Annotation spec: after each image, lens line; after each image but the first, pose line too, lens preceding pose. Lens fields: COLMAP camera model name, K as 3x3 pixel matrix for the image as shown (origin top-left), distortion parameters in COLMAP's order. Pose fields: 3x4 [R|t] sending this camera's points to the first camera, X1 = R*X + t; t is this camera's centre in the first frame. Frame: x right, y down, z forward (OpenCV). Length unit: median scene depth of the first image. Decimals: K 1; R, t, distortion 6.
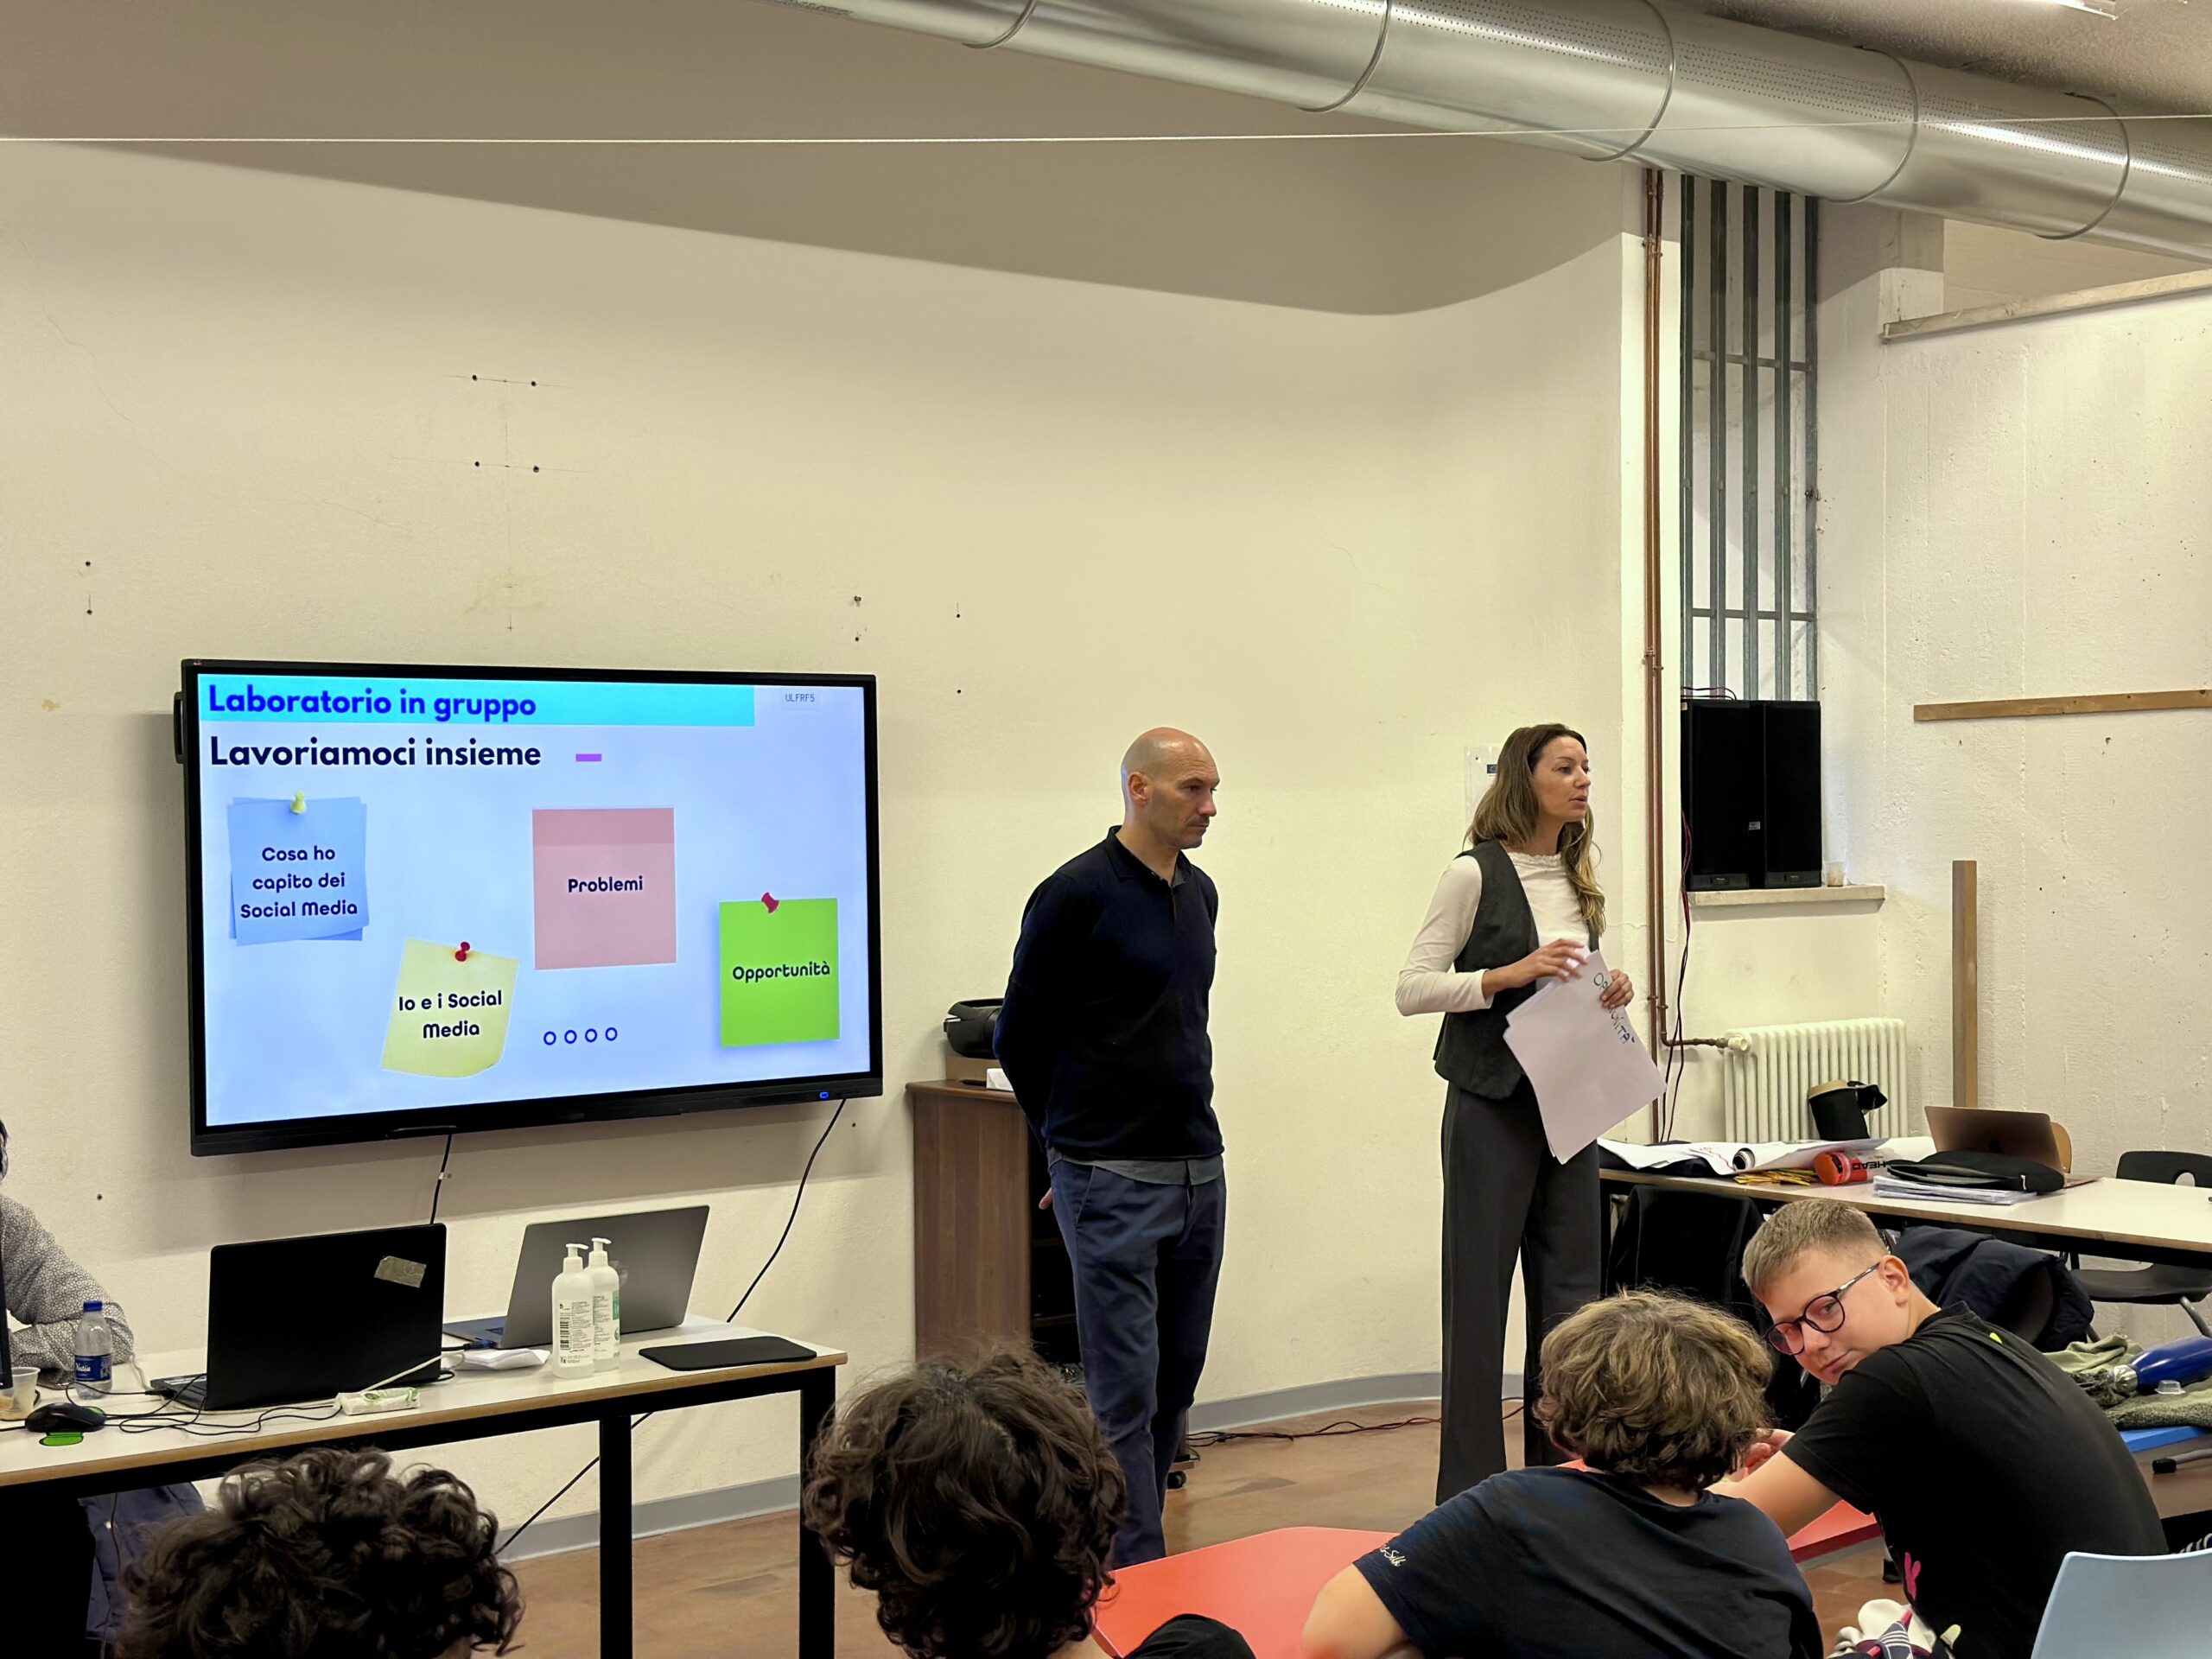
lens RADIAL K [[3072.6, 0, 1115.6], [0, 3072.6, 885.5], [0, 0, 1]] dist [0.279754, -0.901608]
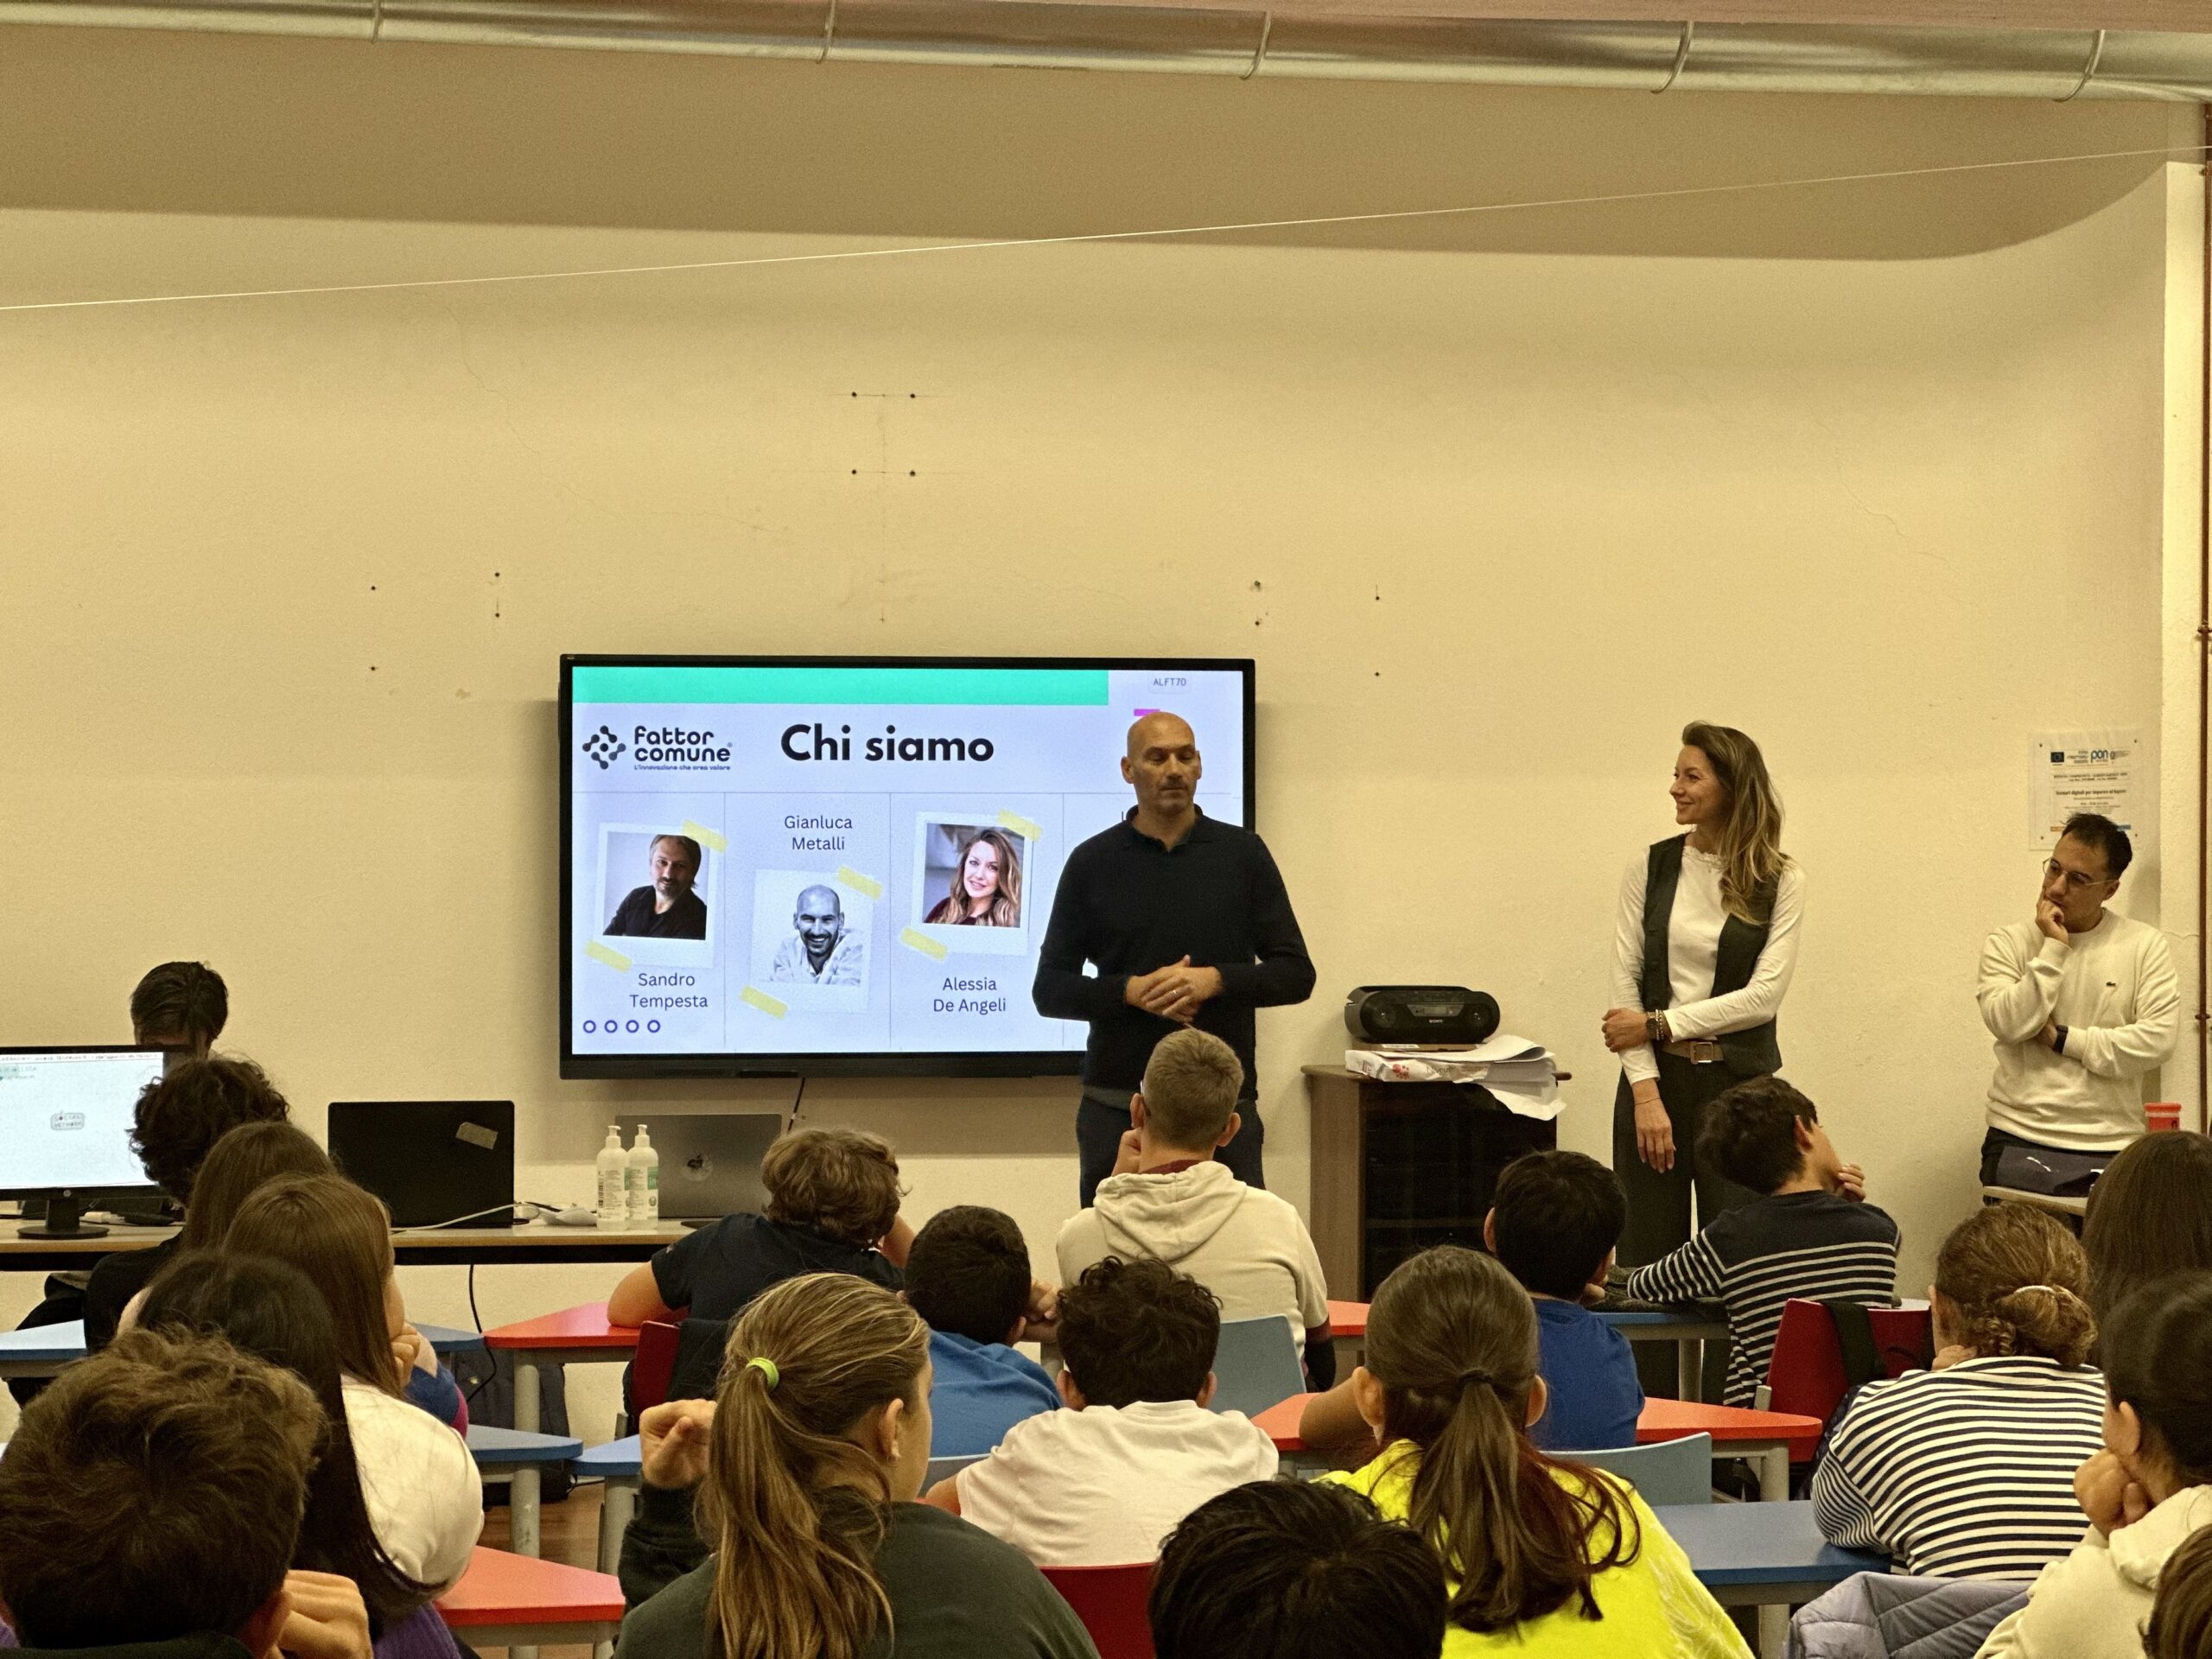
lens RADIAL K [[4903.1, 0, 1106.0], [0, 4903.1, 829.5], [0, 0, 1]] dist [-0.088009, 3.780258]
pose [[0.891281, 0.012387, -0.453282, 0.611797], [-0.023409, 0.999551, -0.018712, 0.019374], [0.452846, 0.027288, 0.891171, -0.460712]]
